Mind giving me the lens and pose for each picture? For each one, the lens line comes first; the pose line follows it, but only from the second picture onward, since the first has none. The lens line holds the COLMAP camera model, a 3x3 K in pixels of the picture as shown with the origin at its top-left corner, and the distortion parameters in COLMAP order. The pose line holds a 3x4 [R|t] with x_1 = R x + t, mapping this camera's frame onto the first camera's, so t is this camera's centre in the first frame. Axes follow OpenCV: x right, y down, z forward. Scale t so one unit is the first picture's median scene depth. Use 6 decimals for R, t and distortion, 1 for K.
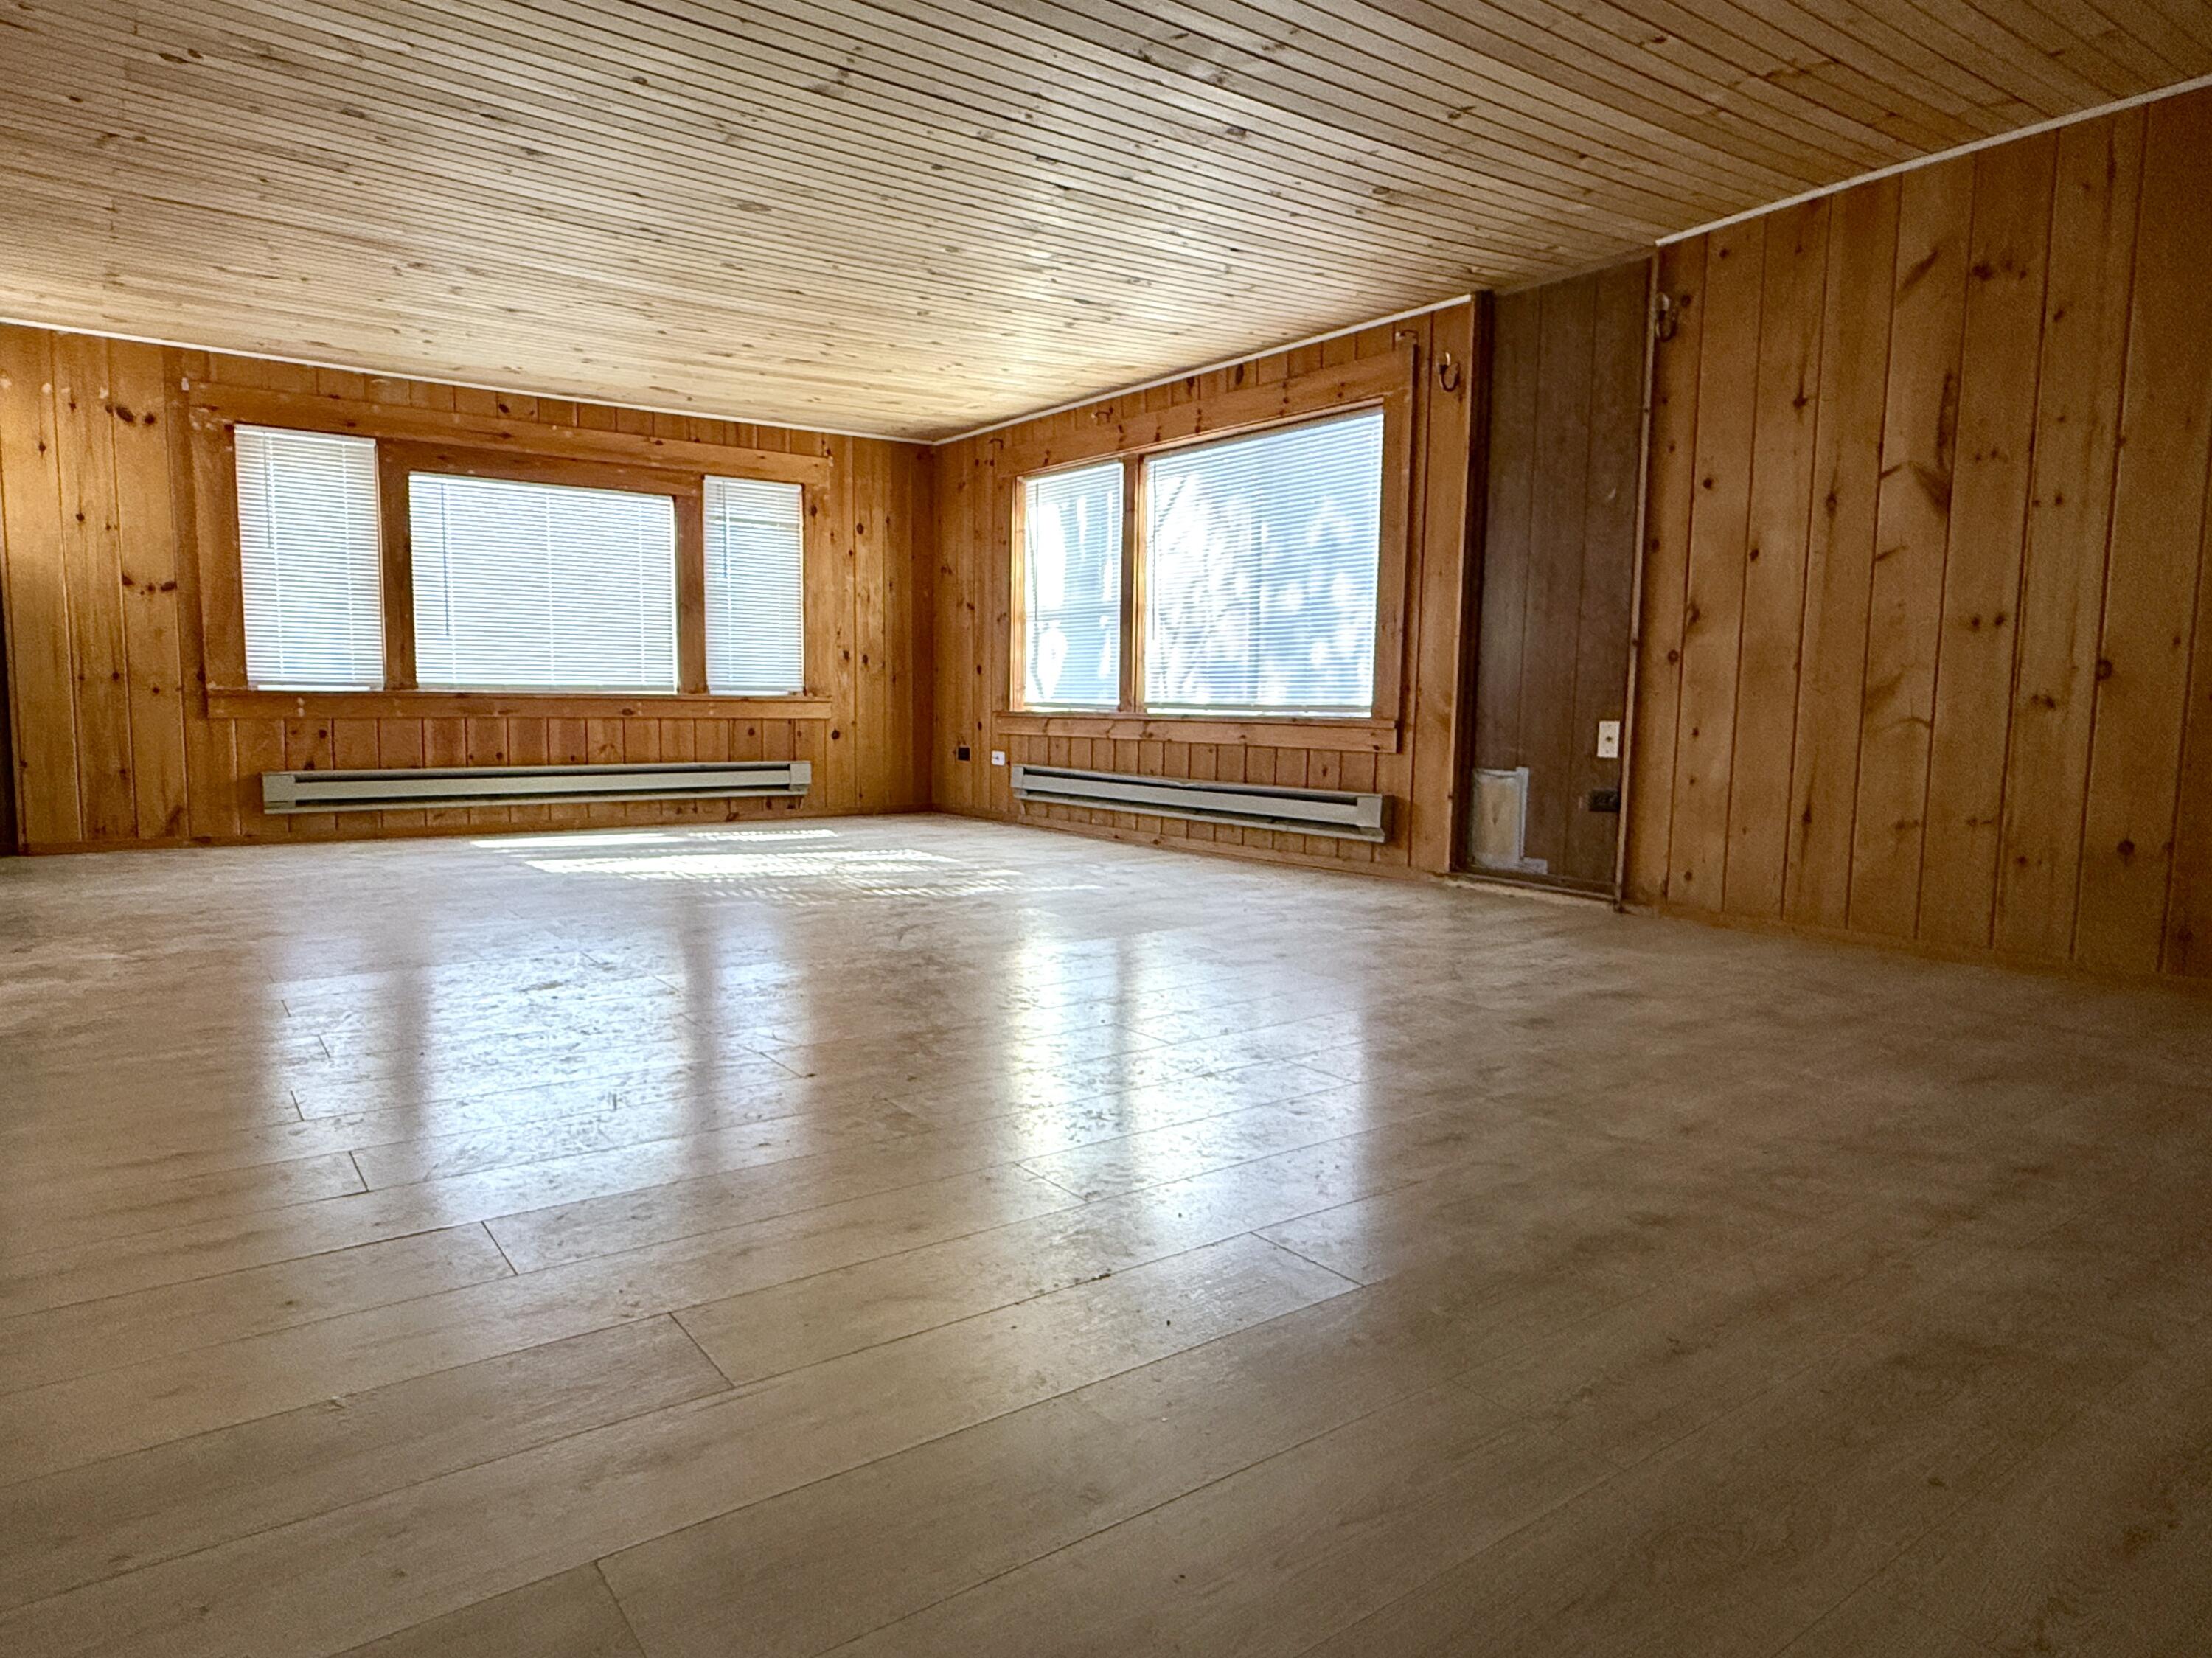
lens RADIAL K [[1359.8, 0, 1098.7], [0, 1359.8, 837.1], [0, 0, 1]] dist [-0.002534, -0.001646]
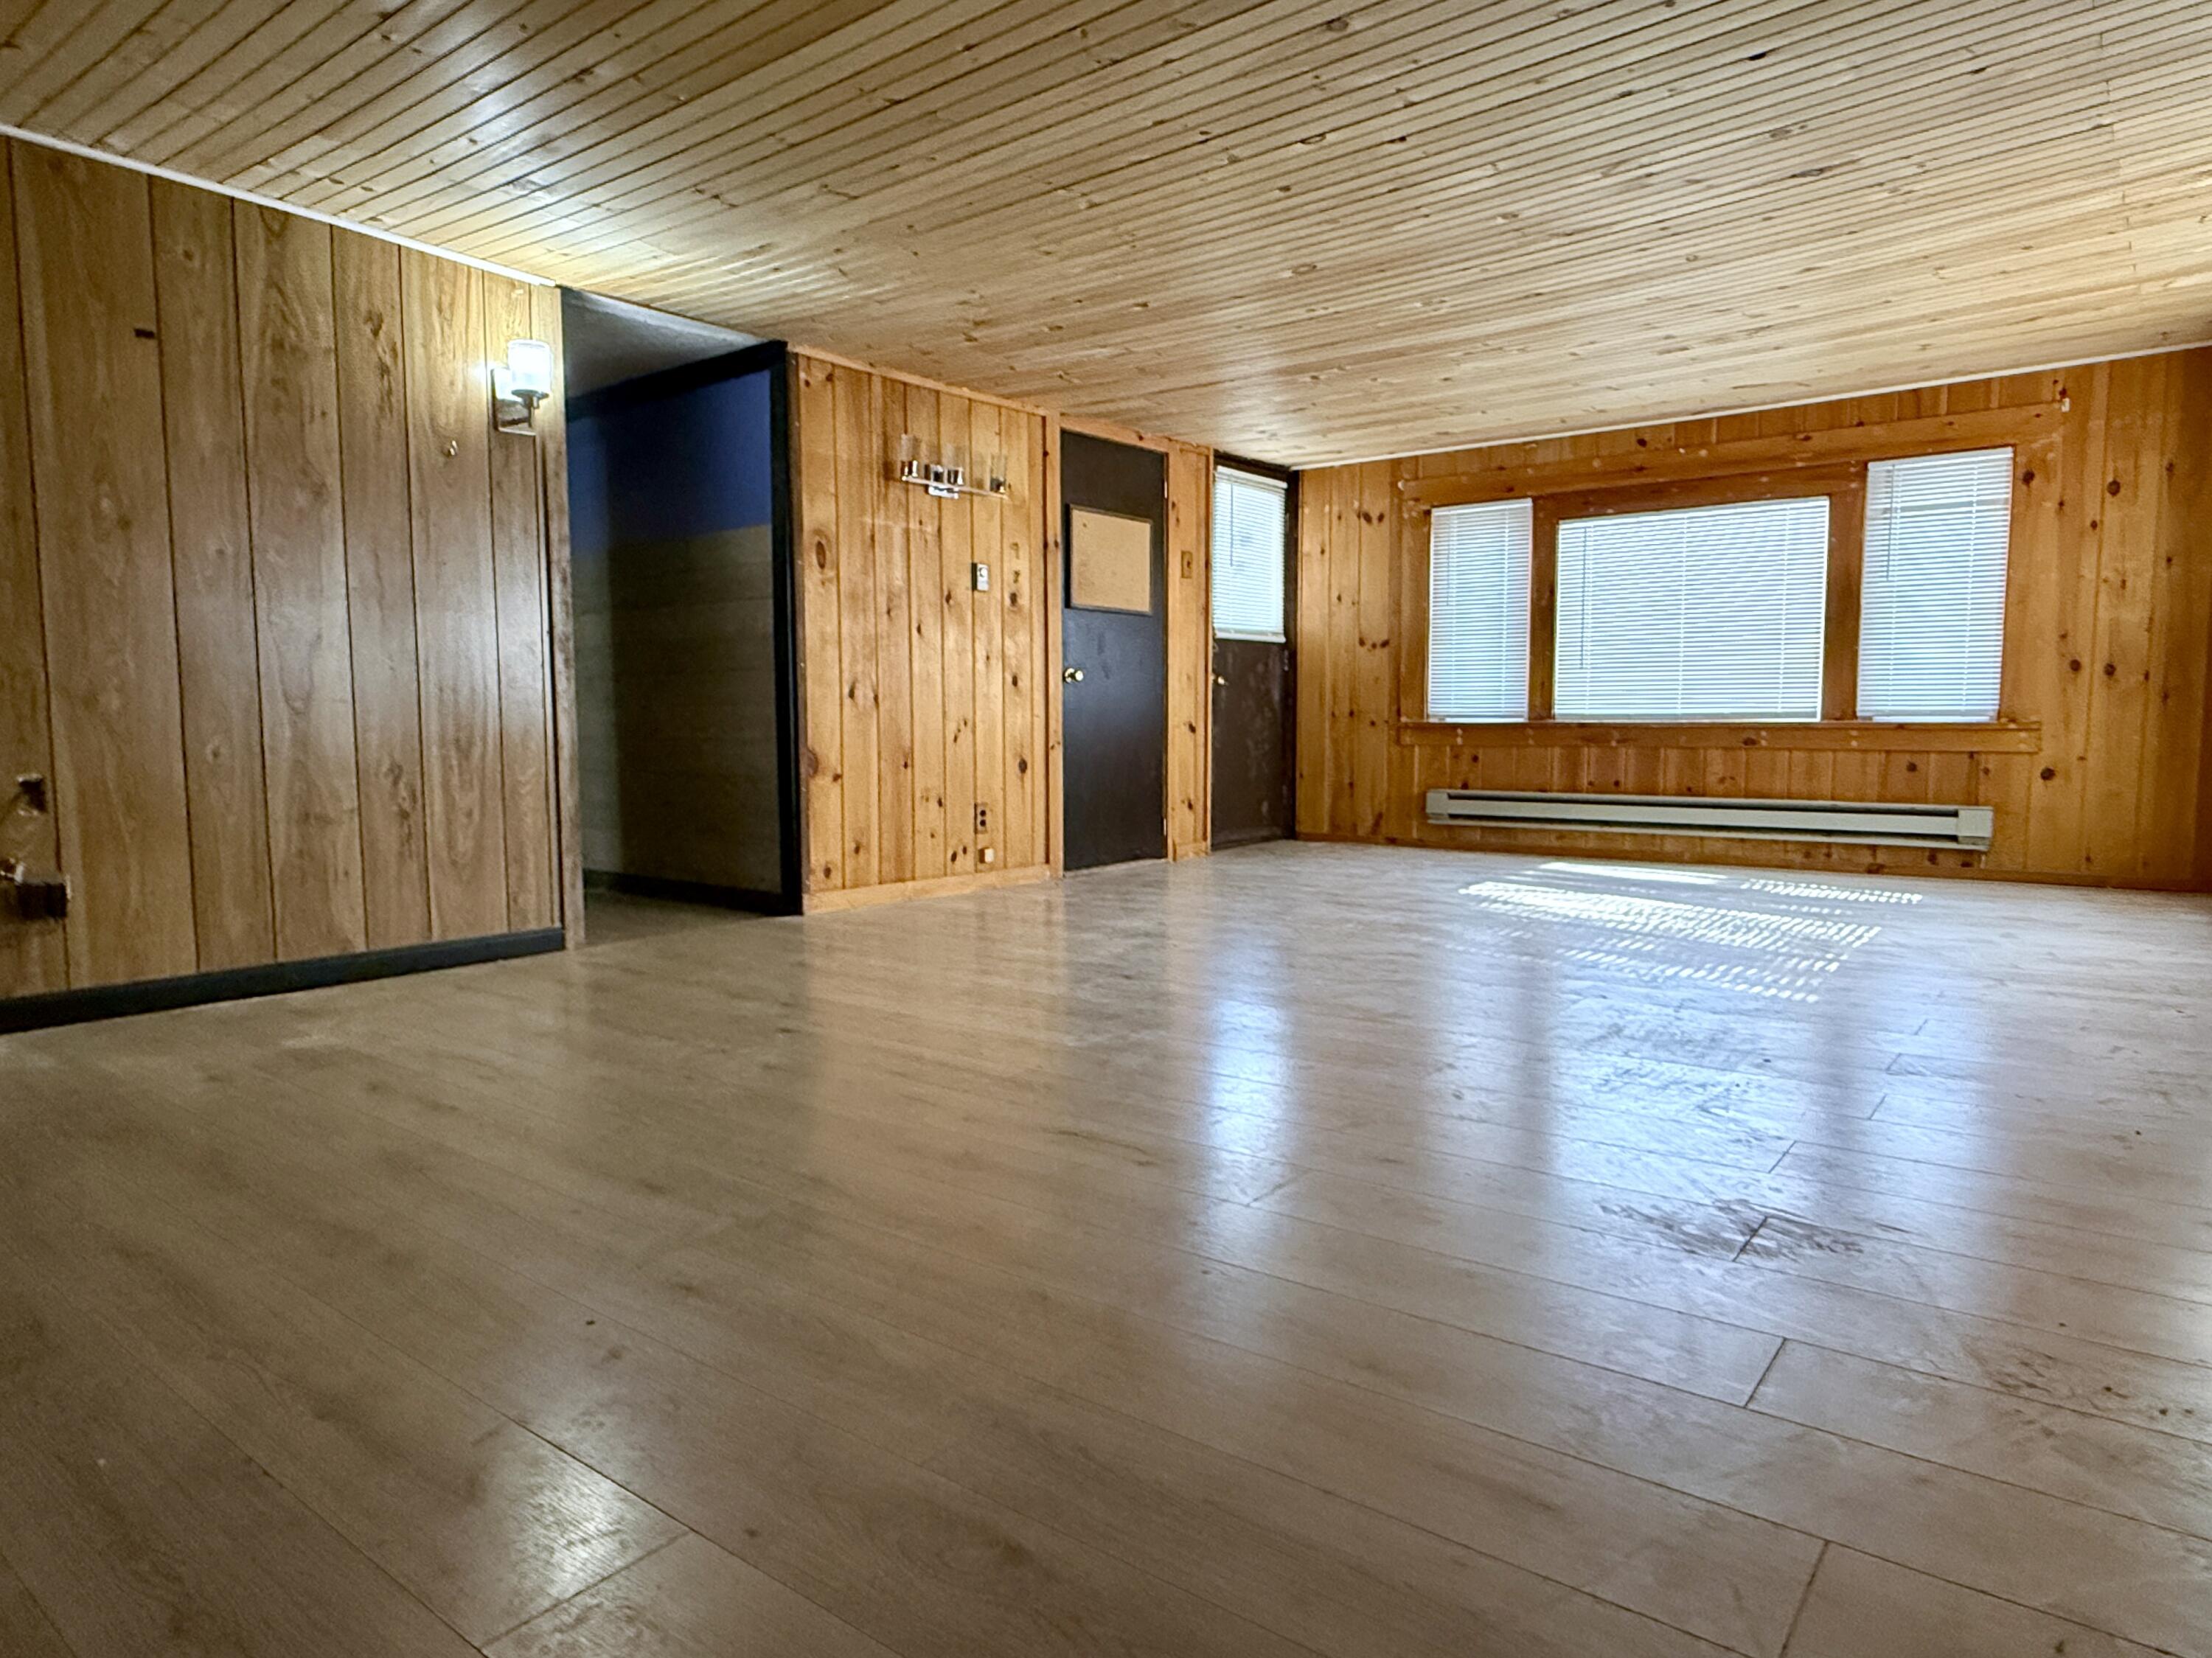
lens RADIAL K [[1359.8, 0, 1100.9], [0, 1359.8, 828.6], [0, 0, 1]] dist [-0.002534, -0.001646]
pose [[0.257335, 0.068896, -0.963863, 0.471710], [-0.088091, 0.994974, 0.047601, -0.042957], [0.962299, 0.072658, 0.262110, 0.379264]]
